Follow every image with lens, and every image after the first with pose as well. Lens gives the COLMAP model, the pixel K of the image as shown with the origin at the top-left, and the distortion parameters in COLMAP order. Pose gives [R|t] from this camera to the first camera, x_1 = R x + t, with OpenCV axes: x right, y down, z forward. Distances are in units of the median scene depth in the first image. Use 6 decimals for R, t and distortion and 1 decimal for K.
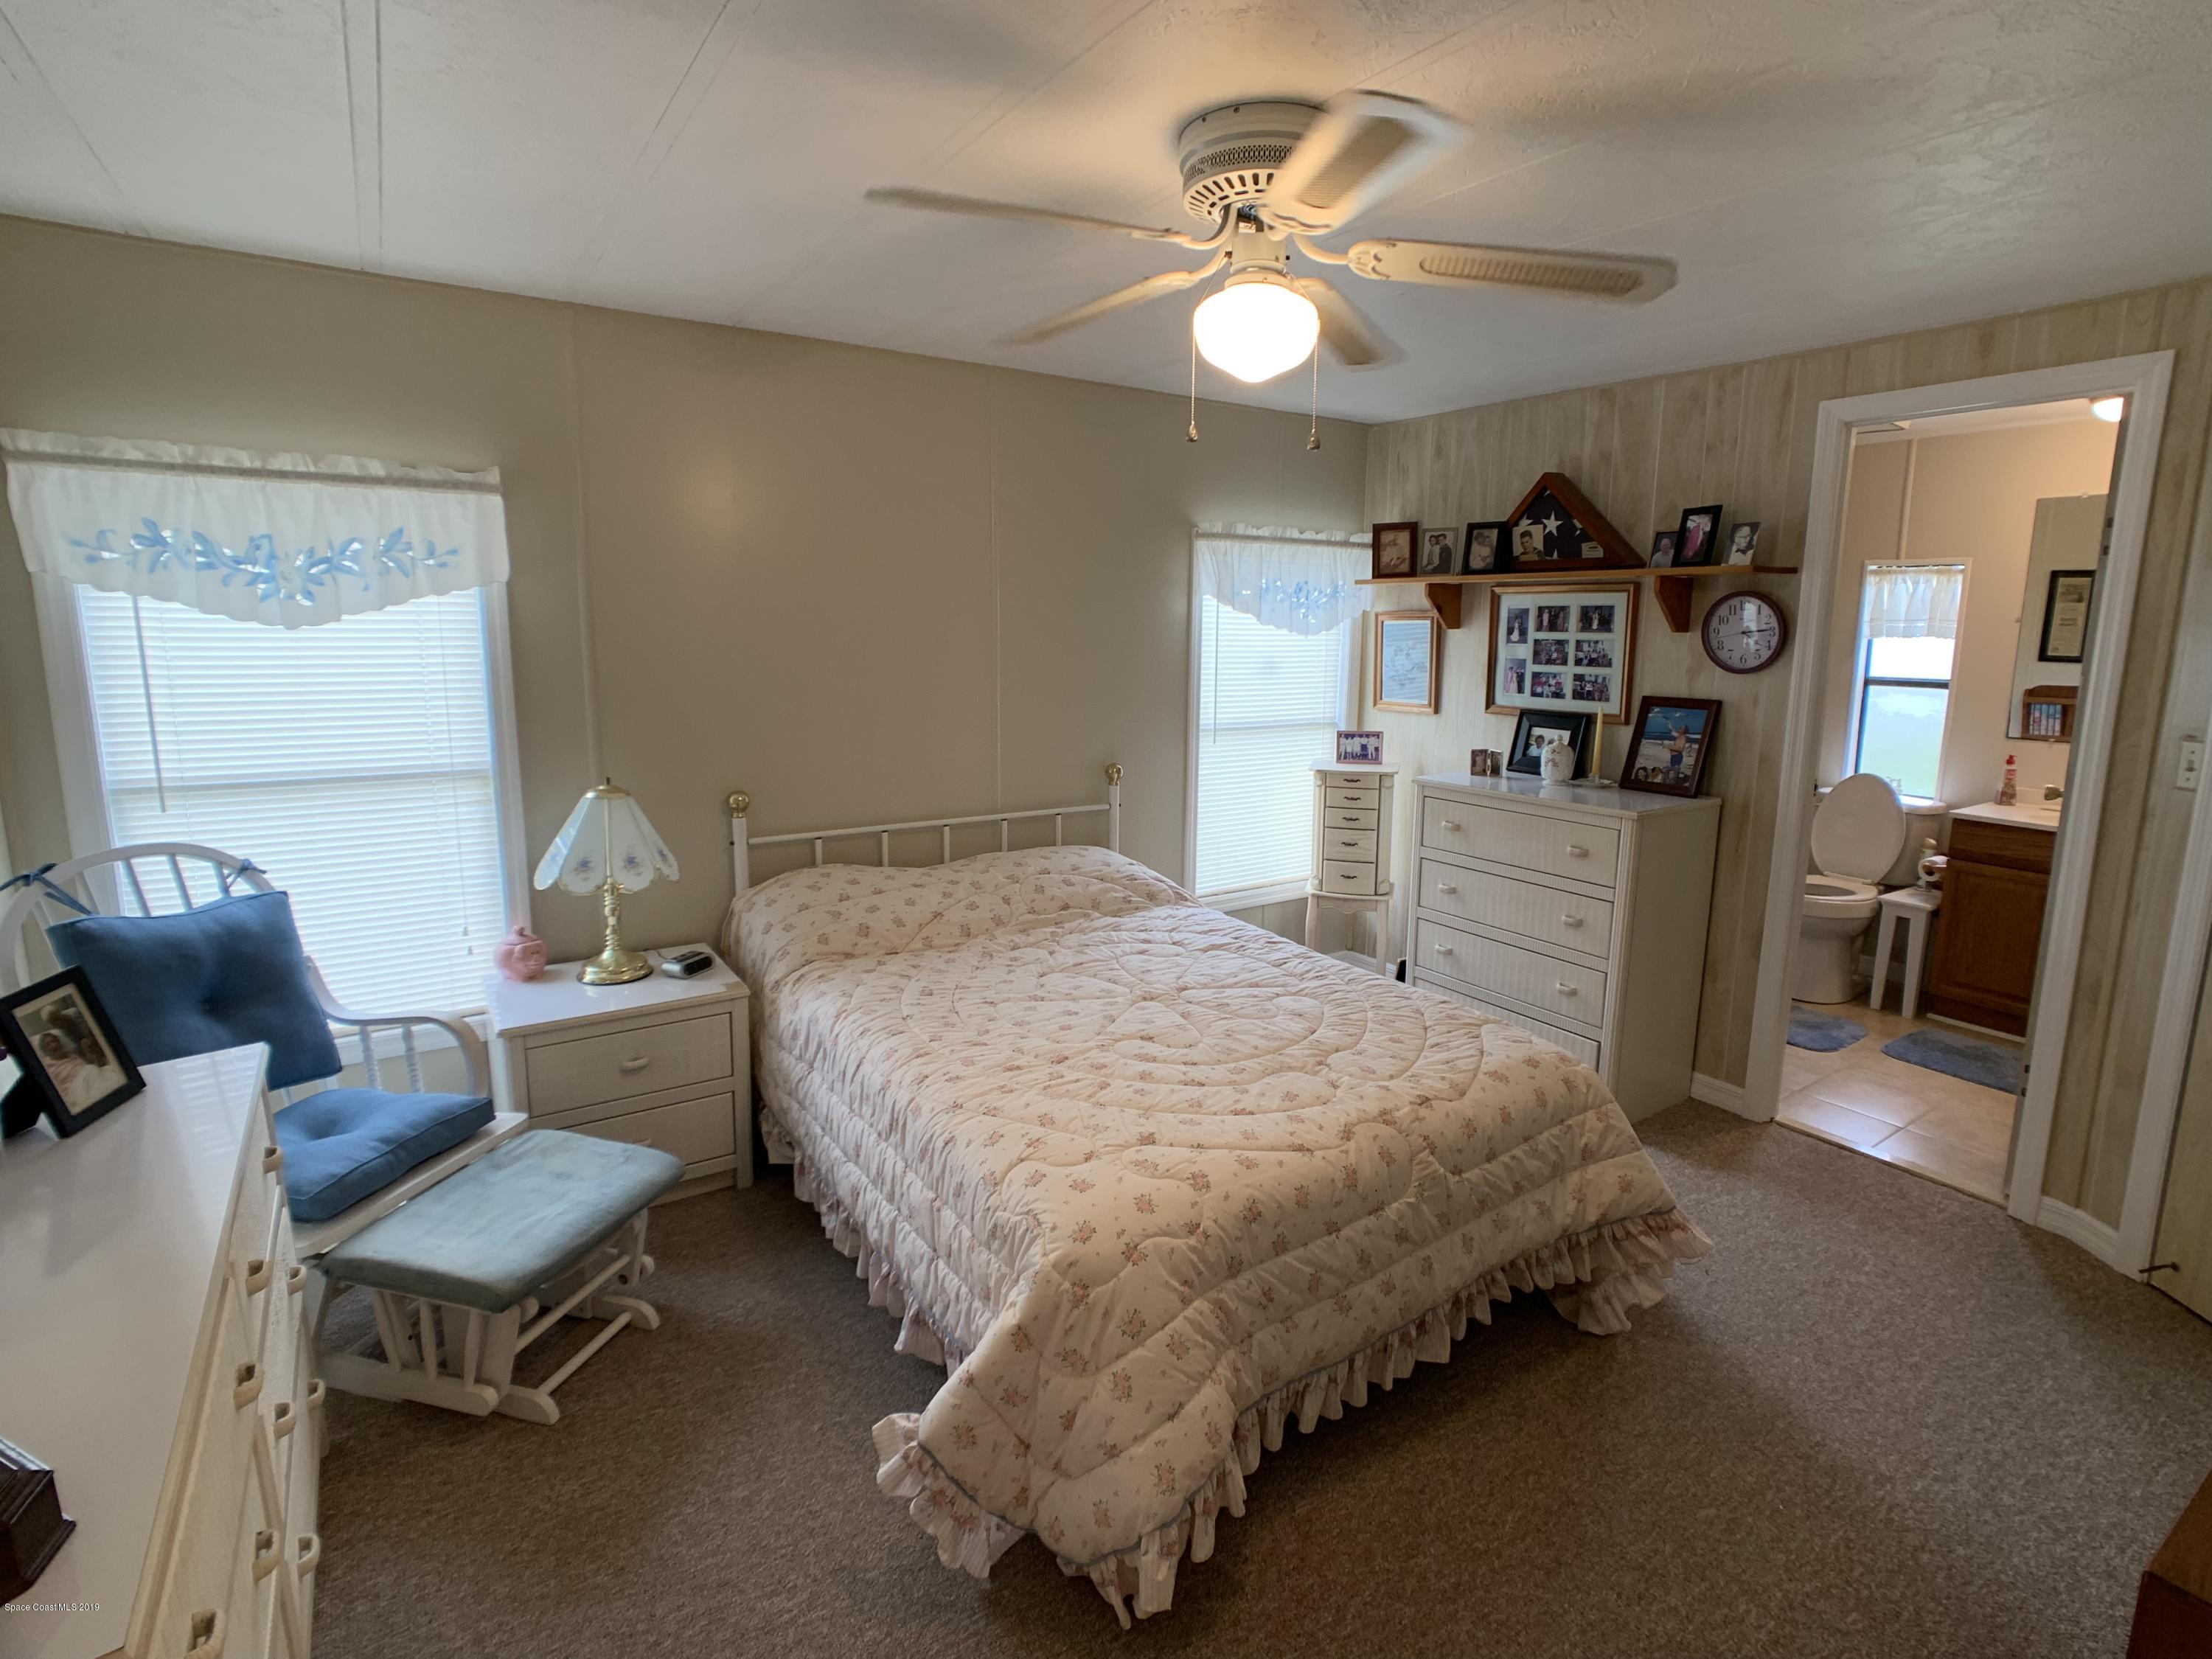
lens RADIAL K [[1083.9, 0, 1140.5], [0, 1083.9, 803.1], [0, 0, 1]] dist [-0.030890, 0.012578]
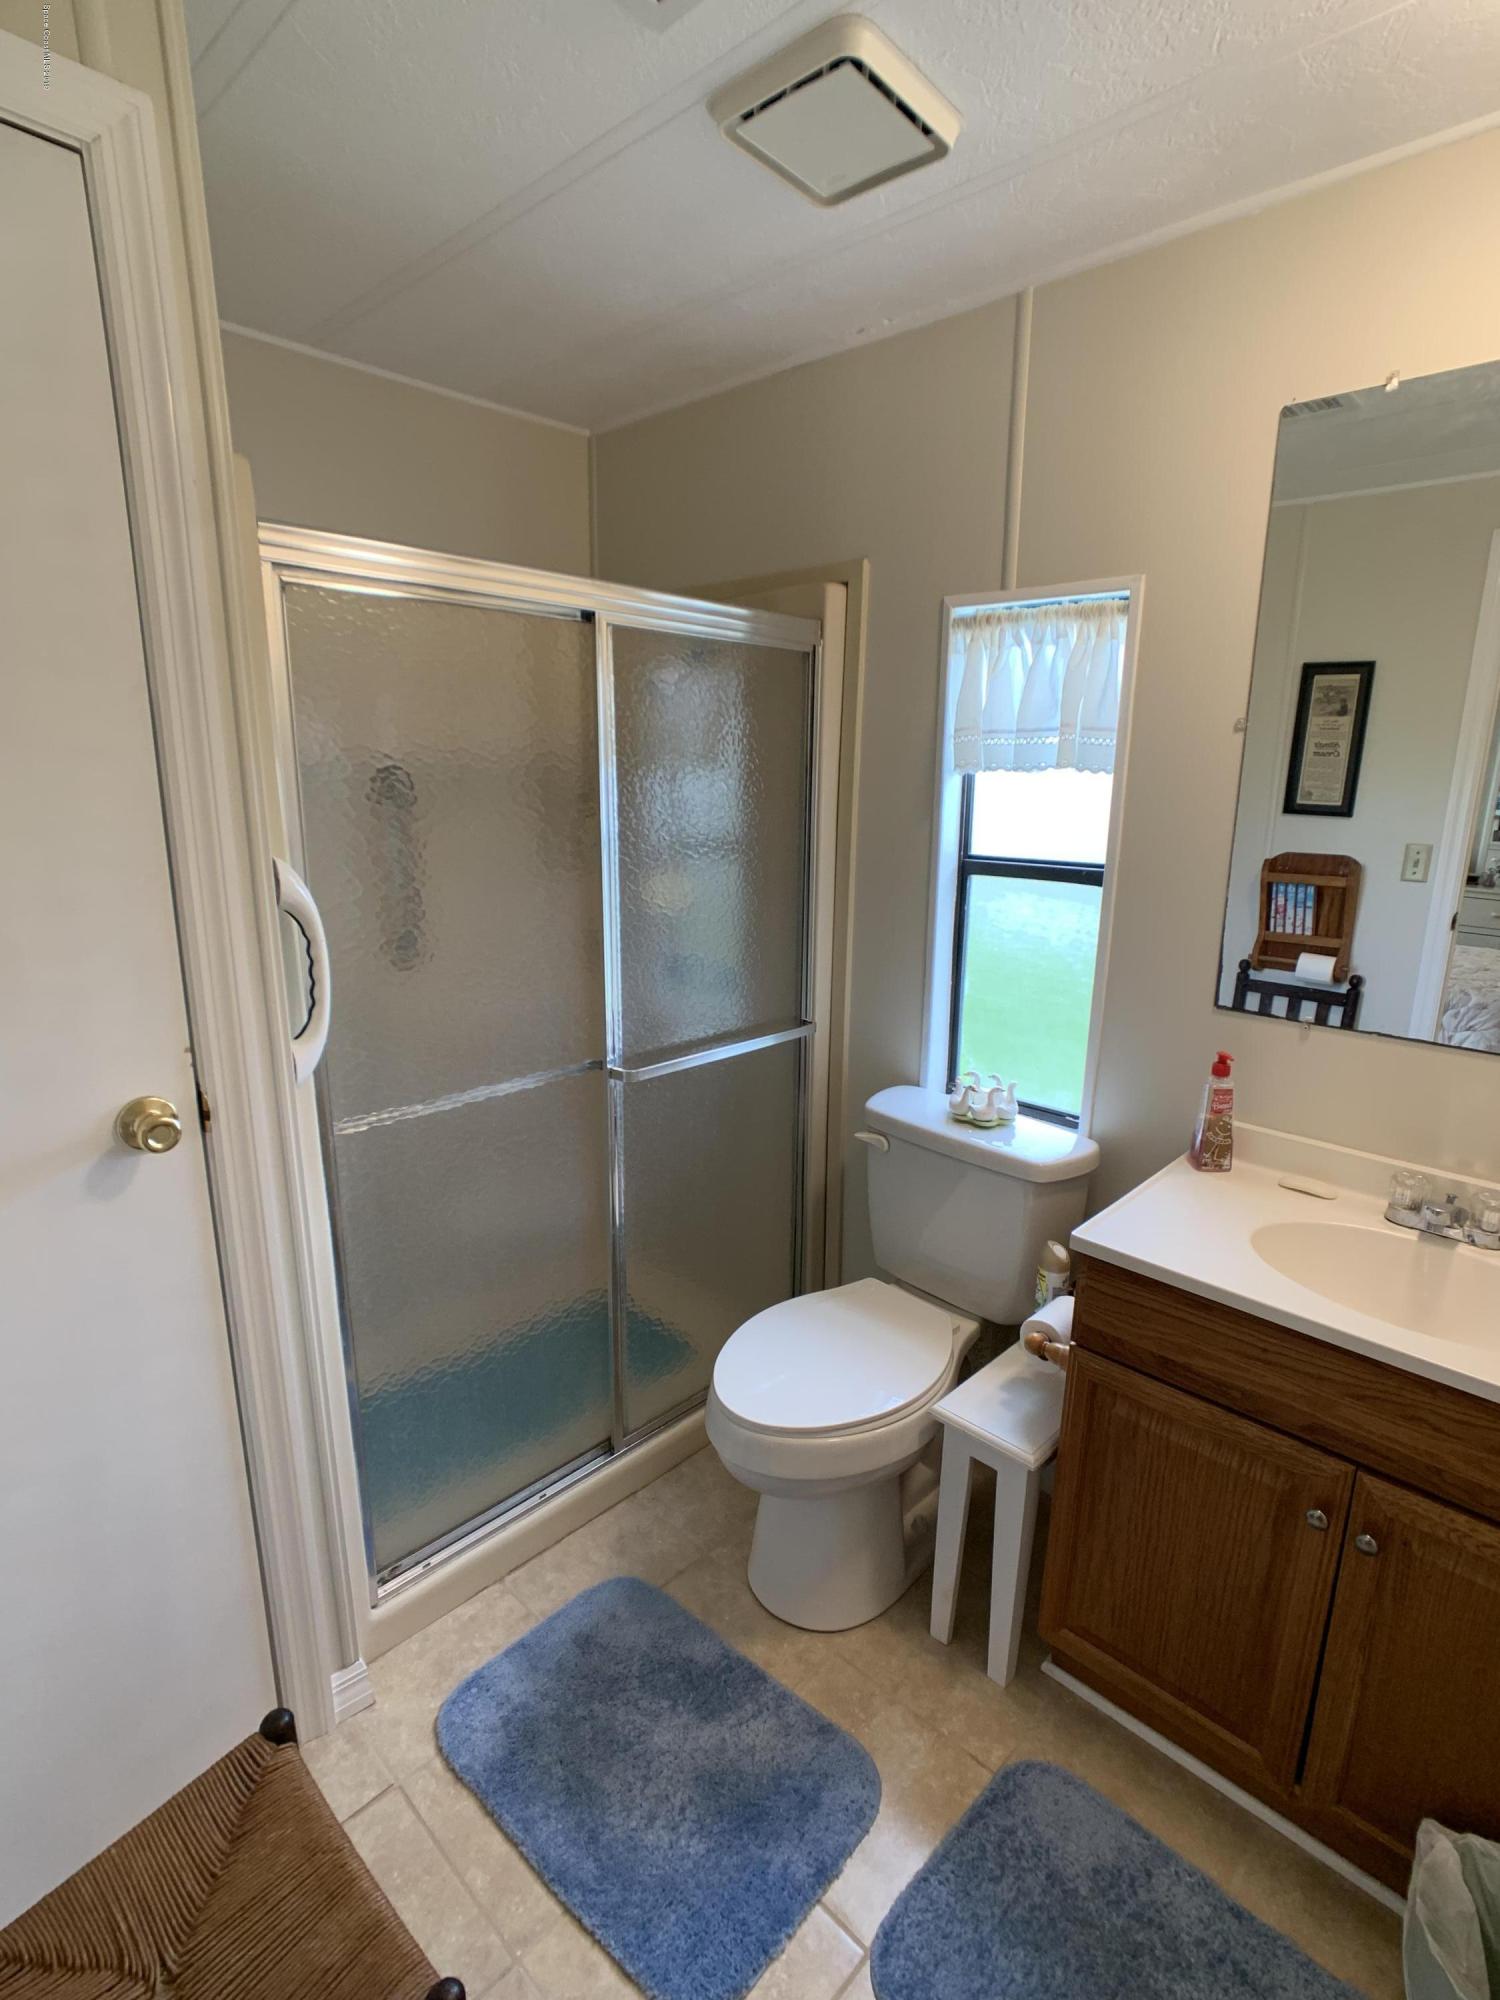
lens RADIAL K [[980.1, 0, 777.1], [0, 980.1, 1006.5], [0, 0, 1]] dist [-0.030890, 0.012578]
pose [[0.975275, -0.047094, 0.215919, 0.515103], [0.030192, 0.996263, 0.080922, -0.091250], [-0.218923, -0.072402, 0.973052, 0.610941]]
